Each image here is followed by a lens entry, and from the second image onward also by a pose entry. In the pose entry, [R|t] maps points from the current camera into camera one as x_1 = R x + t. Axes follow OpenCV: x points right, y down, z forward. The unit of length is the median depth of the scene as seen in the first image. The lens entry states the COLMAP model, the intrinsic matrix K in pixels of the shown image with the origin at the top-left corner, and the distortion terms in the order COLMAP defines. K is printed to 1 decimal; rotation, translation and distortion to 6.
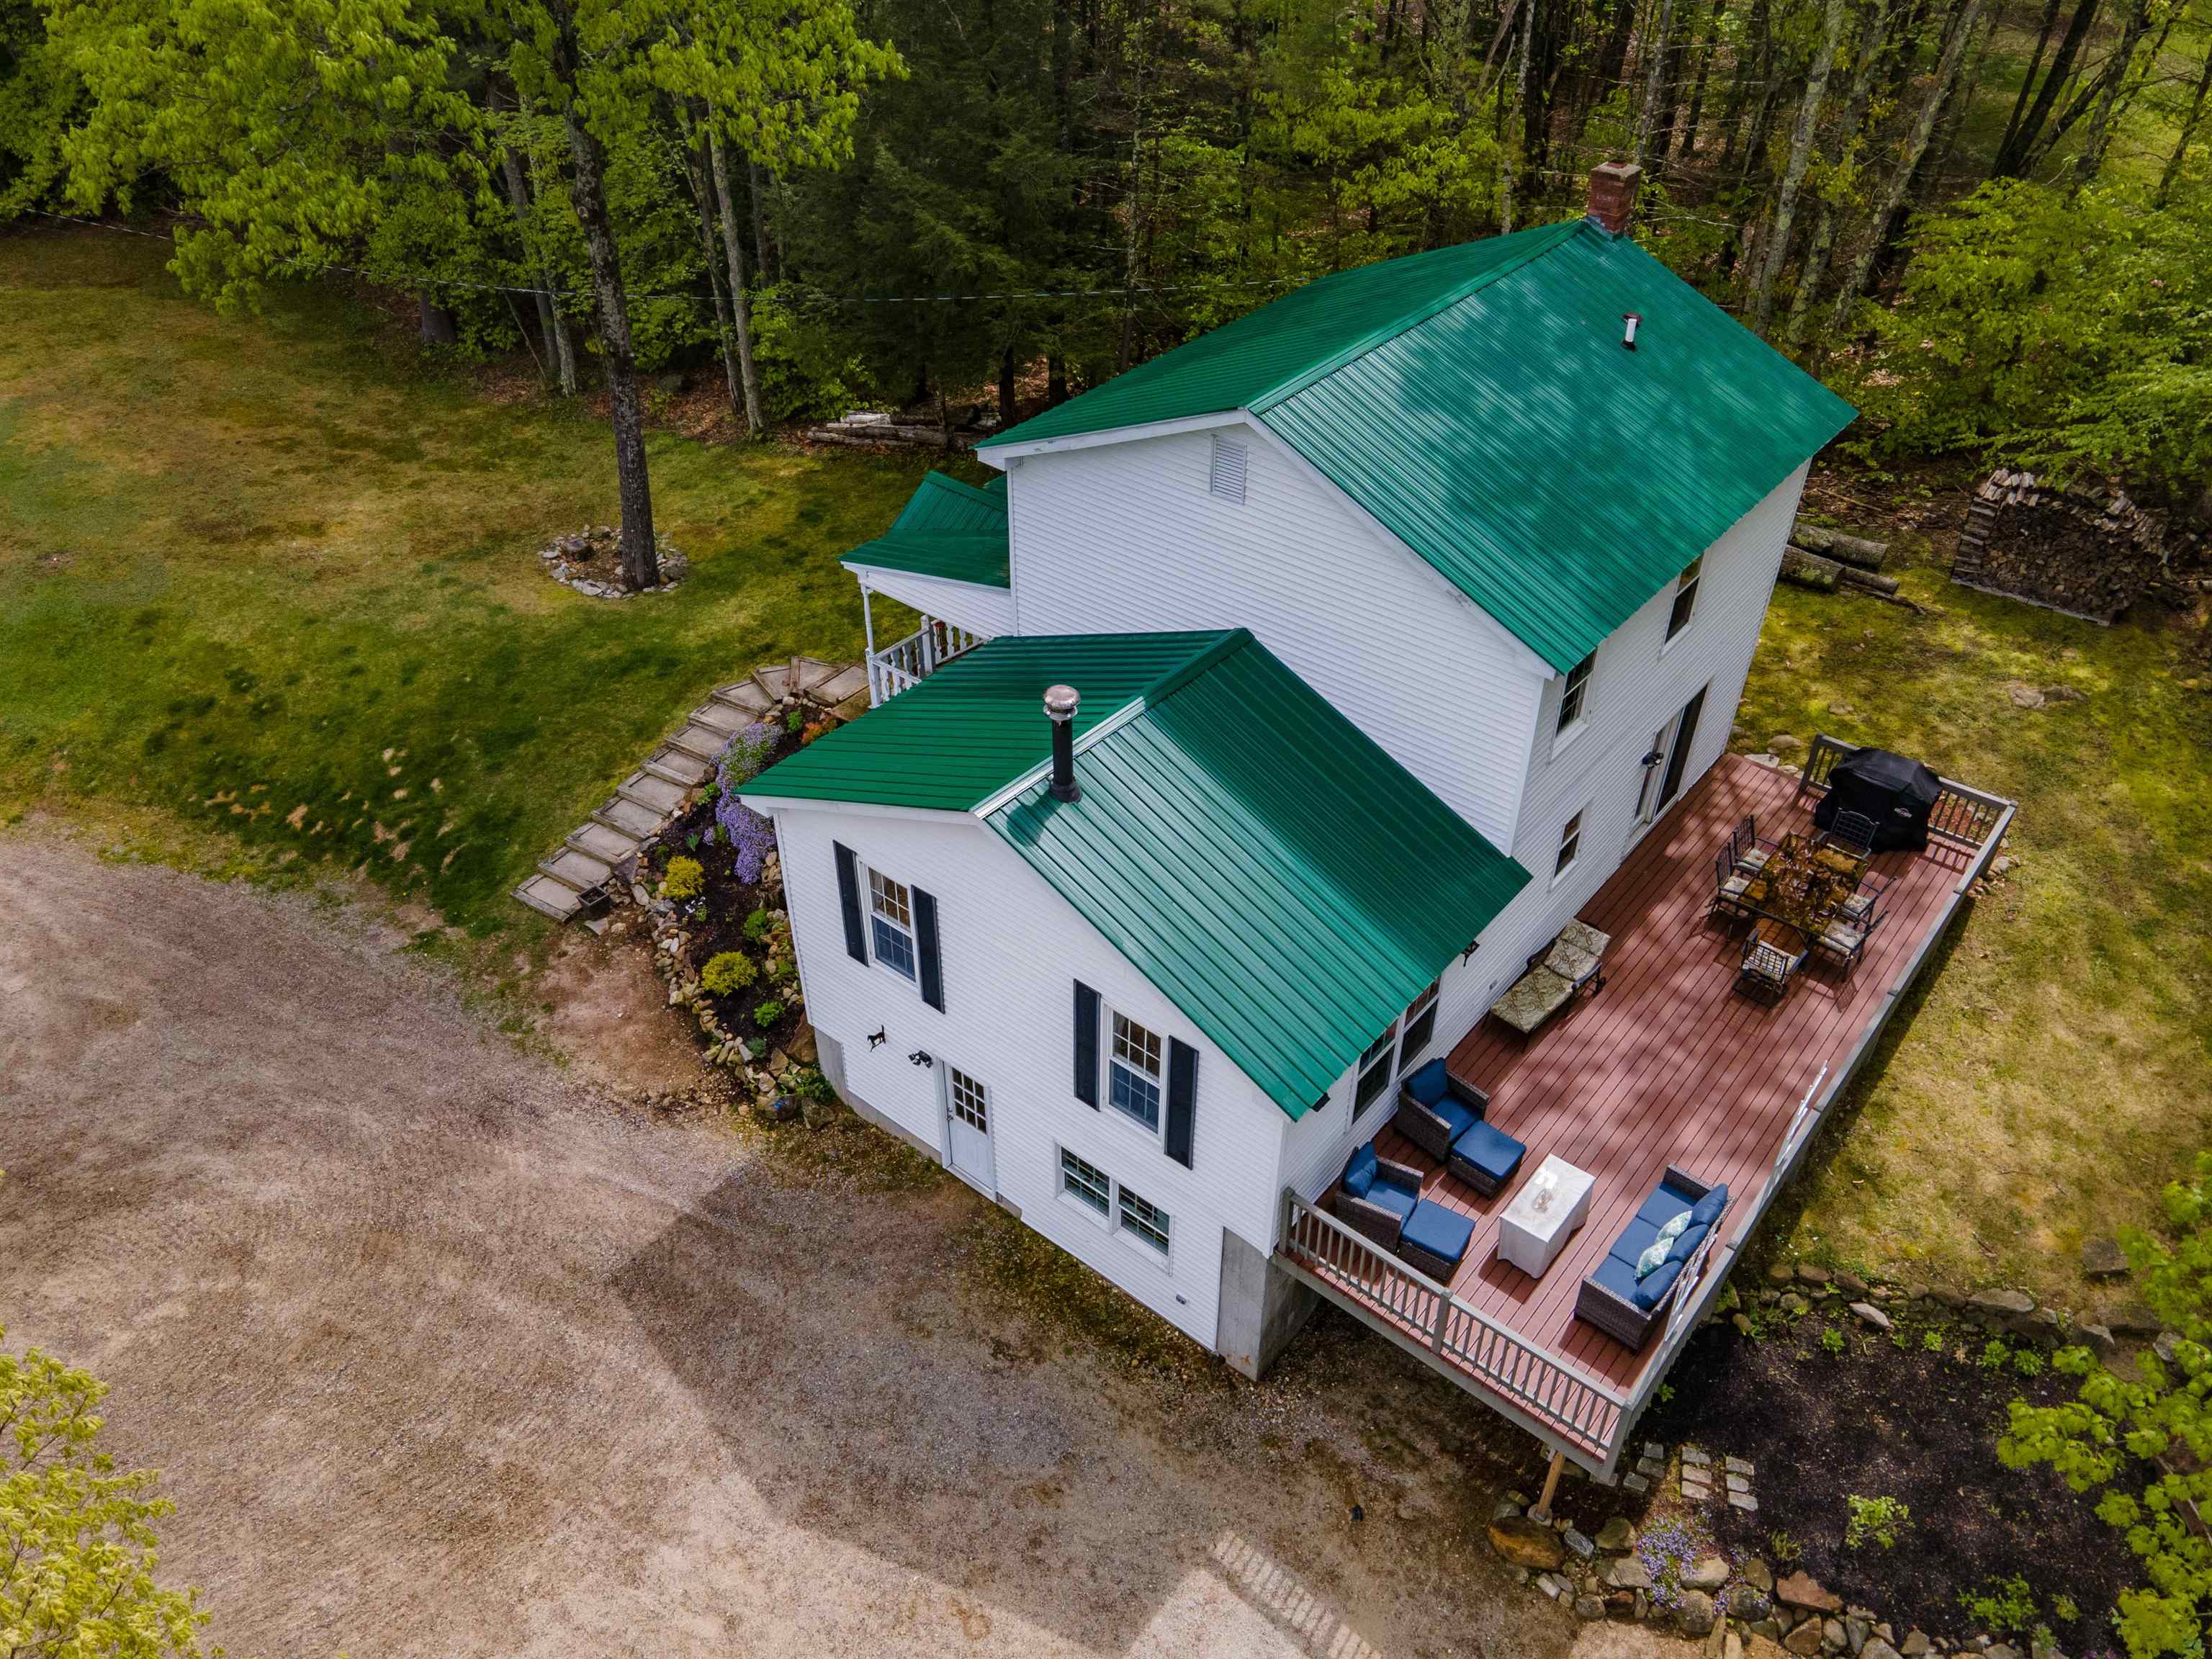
lens RADIAL K [[1610.6, 0, 1106.0], [0, 1610.6, 829.5], [0, 0, 1]] dist [0.024789, -0.001677]
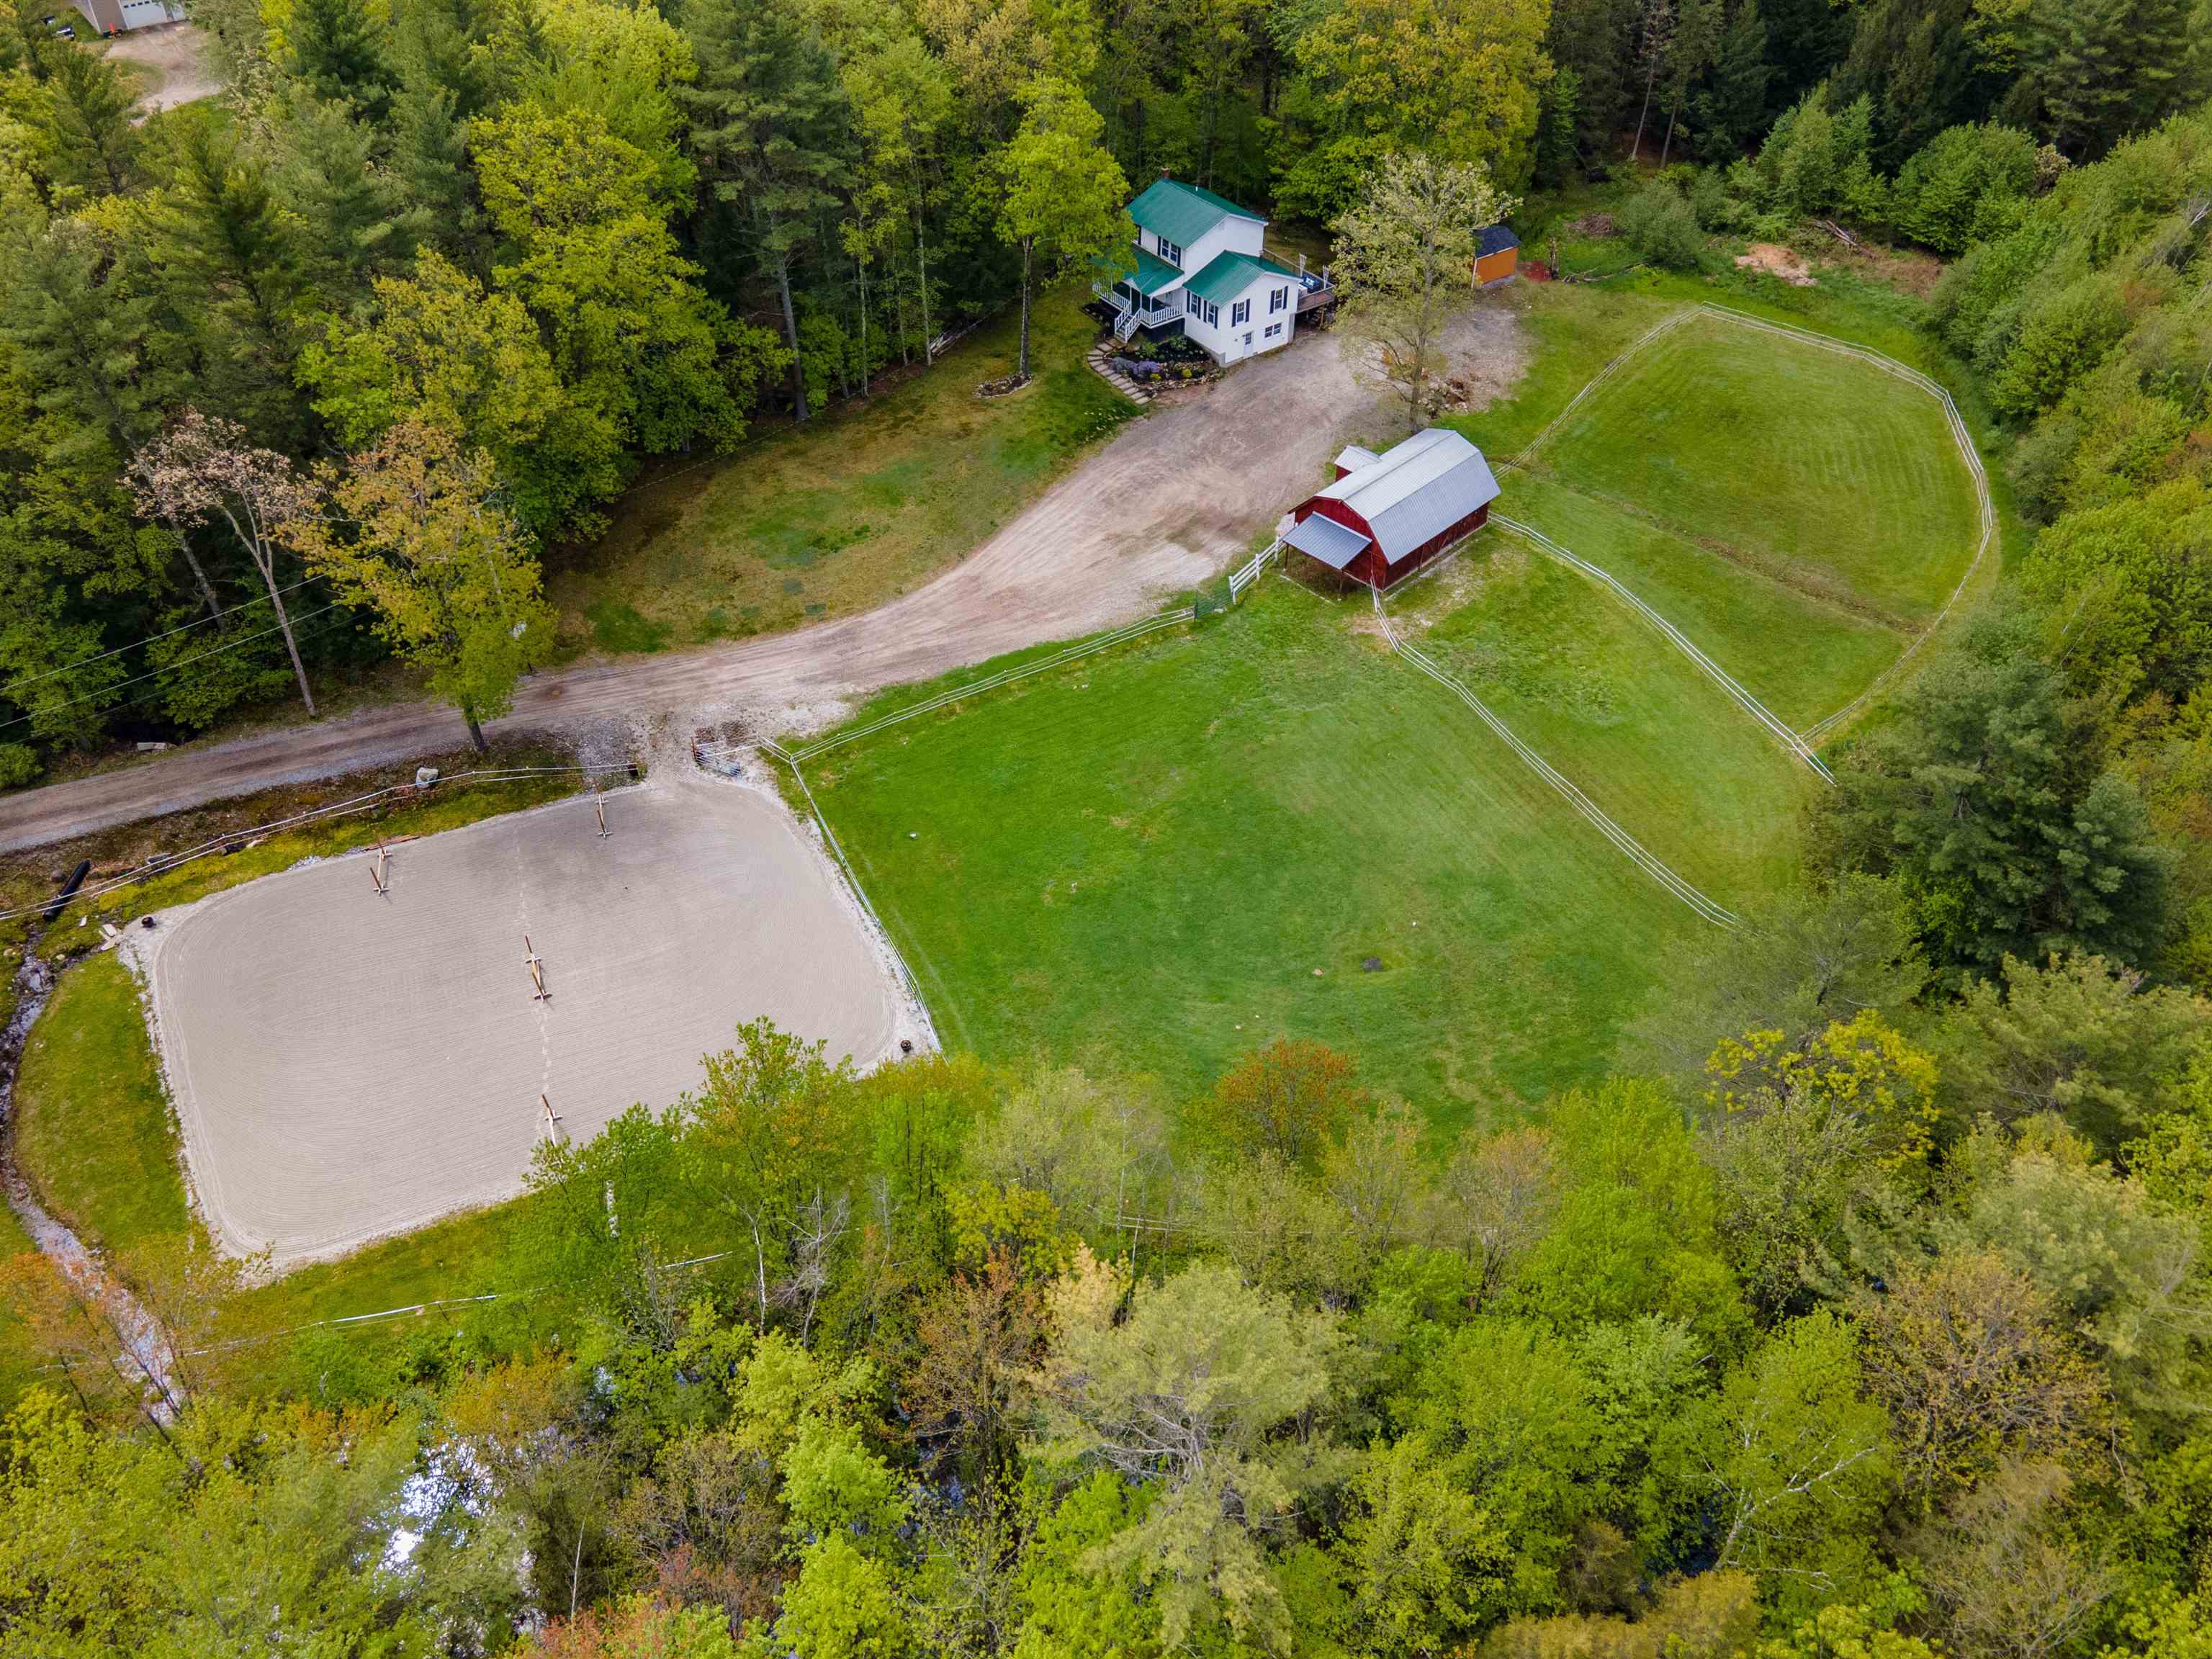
lens RADIAL K [[1610.6, 0, 1106.0], [0, 1610.6, 829.5], [0, 0, 1]] dist [0.024789, -0.001677]
pose [[0.257121, -0.664078, 0.702061, -5.338663], [0.600561, 0.678970, 0.422287, -1.367587], [-0.757110, 0.313052, 0.573397, -1.391414]]
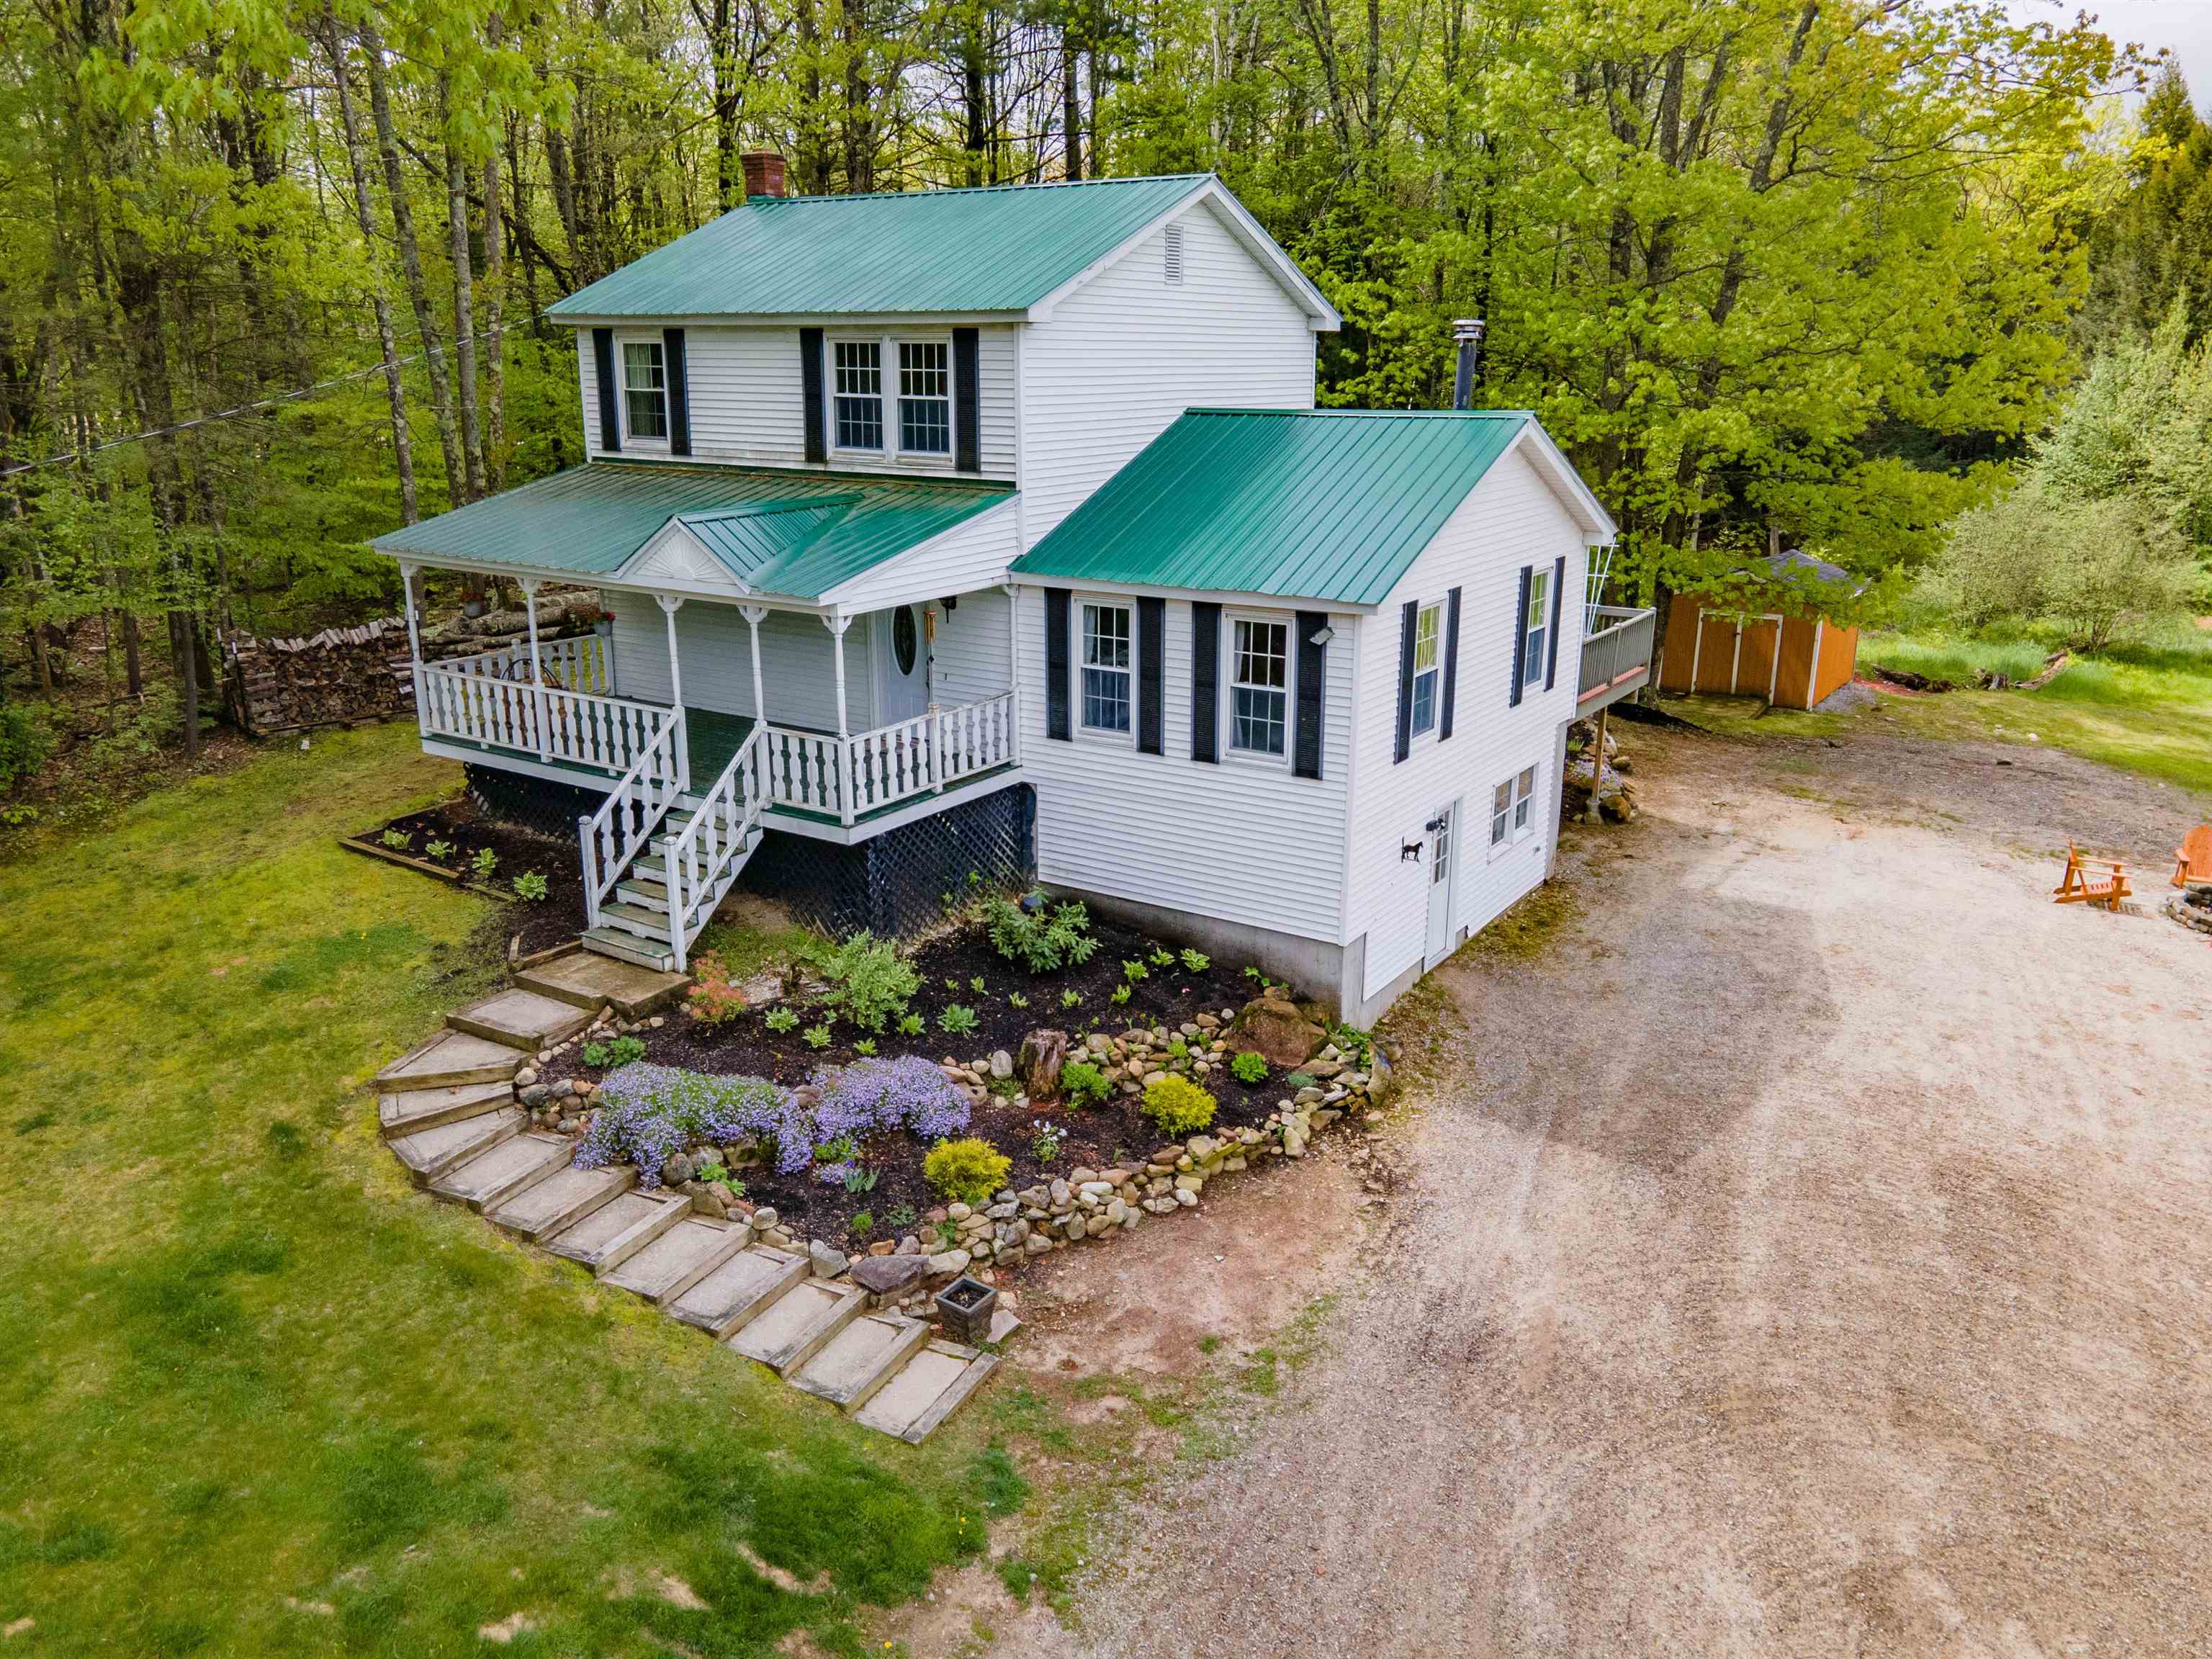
lens RADIAL K [[1610.6, 0, 1106.0], [0, 1610.6, 829.5], [0, 0, 1]] dist [0.024789, -0.001677]
pose [[-0.096957, -0.298093, 0.949600, -0.949572], [0.610931, 0.735379, 0.293224, -0.242835], [-0.785724, 0.608570, 0.110814, 0.983827]]
